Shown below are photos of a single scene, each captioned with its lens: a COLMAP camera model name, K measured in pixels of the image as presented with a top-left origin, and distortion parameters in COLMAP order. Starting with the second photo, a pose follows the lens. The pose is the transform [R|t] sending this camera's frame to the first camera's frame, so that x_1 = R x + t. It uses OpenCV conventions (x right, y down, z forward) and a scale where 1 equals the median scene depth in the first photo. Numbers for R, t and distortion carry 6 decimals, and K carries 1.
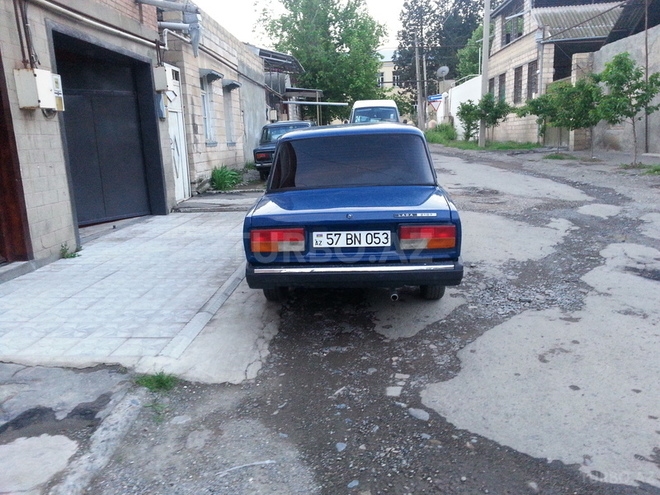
lens RADIAL K [[534.2, 0, 334.3], [0, 534.2, 246.9], [0, 0, 1]] dist [0.086298, -0.127536]
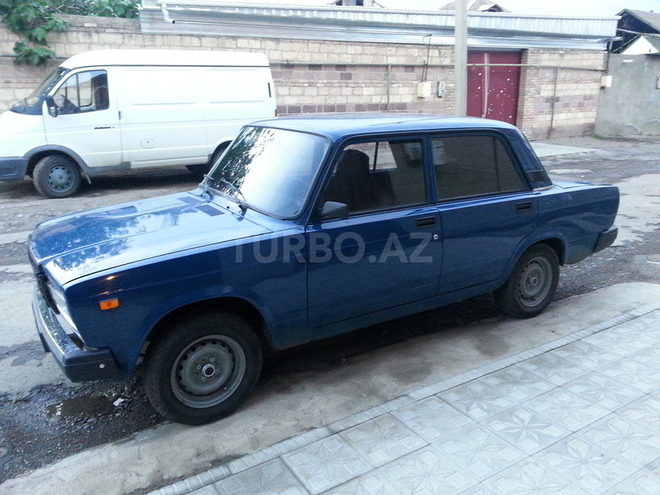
lens RADIAL K [[534.2, 0, 334.2], [0, 534.2, 241.5], [0, 0, 1]] dist [0.086298, -0.127536]
pose [[-0.569451, -0.167610, 0.804756, -0.508270], [0.209105, 0.917252, 0.339004, -0.306817], [-0.794985, 0.361325, -0.487282, 1.359797]]
